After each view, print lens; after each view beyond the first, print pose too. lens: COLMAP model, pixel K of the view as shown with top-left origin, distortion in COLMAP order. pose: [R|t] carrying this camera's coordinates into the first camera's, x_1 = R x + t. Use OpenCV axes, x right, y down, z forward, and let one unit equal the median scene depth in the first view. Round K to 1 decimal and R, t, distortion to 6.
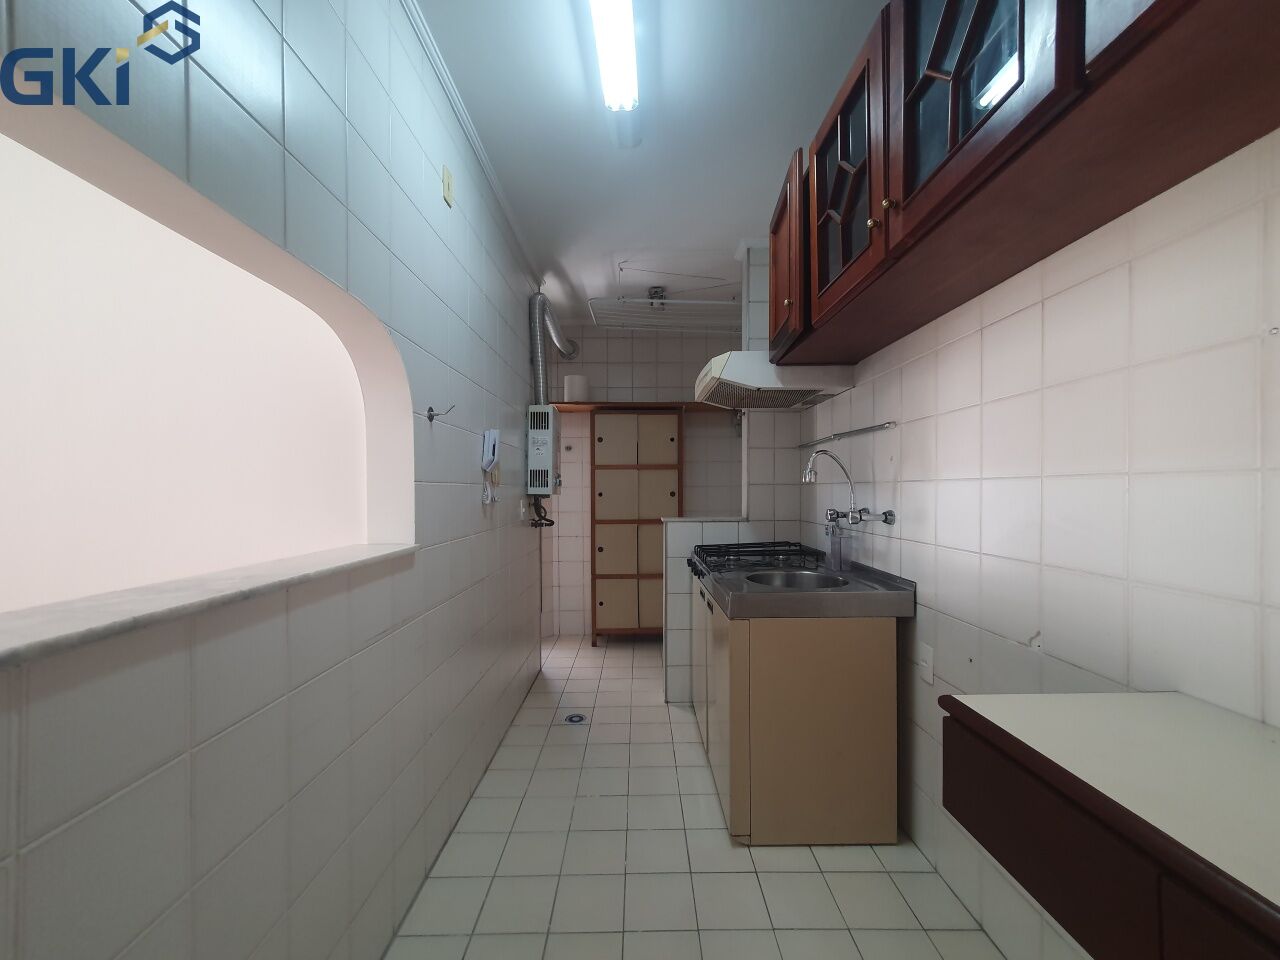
lens RADIAL K [[504.1, 0, 638.4], [0, 504.1, 488.5], [0, 0, 1]] dist [0.003456, 0.000190]
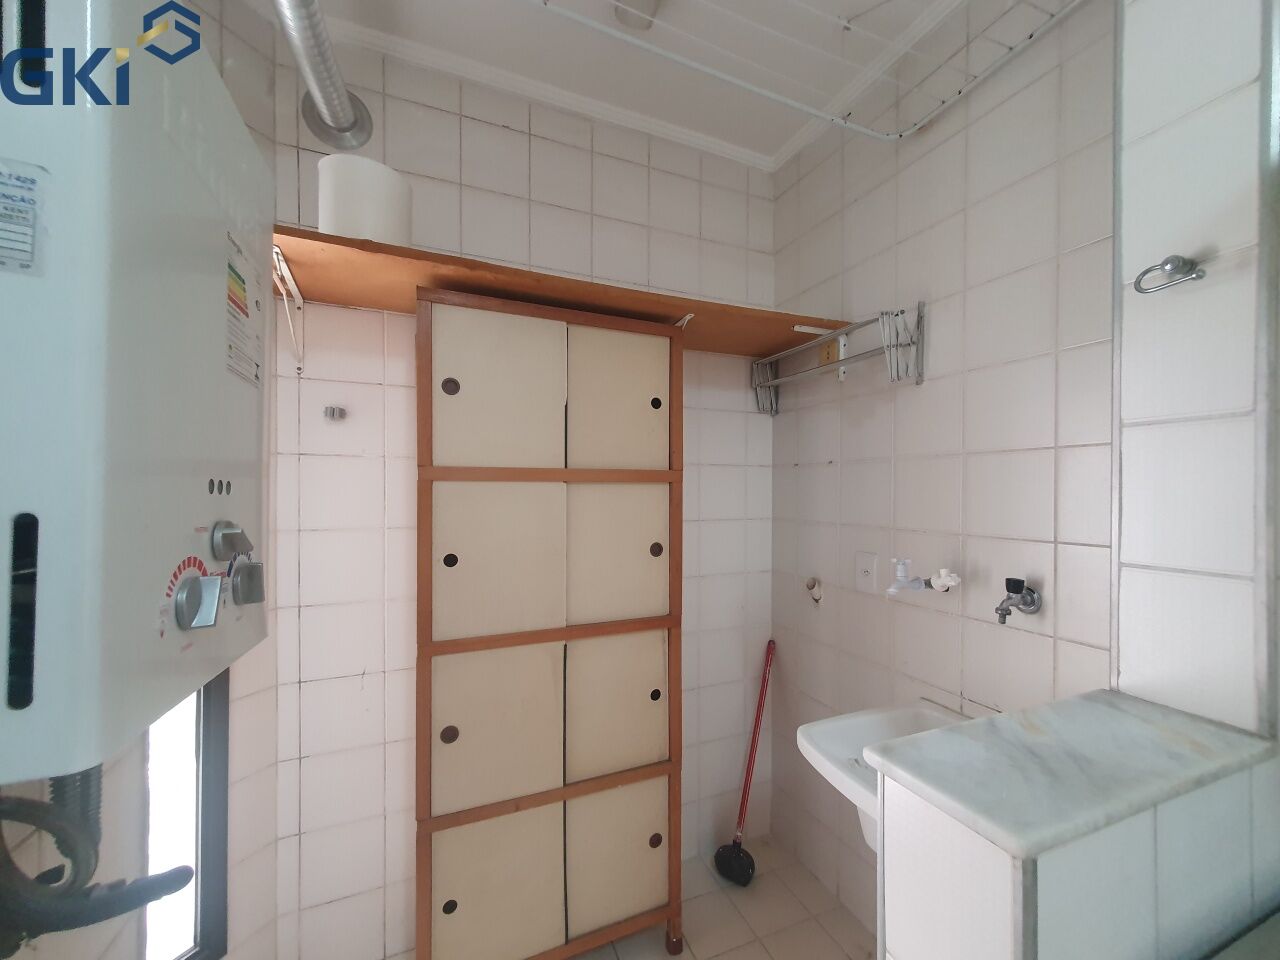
lens RADIAL K [[504.1, 0, 643.0], [0, 504.1, 492.2], [0, 0, 1]] dist [0.003456, 0.000190]
pose [[0.923885, 0.006434, 0.382616, -0.084873], [-0.002931, 0.999948, -0.009737, -0.027810], [-0.382659, 0.007874, 0.923856, 0.659375]]
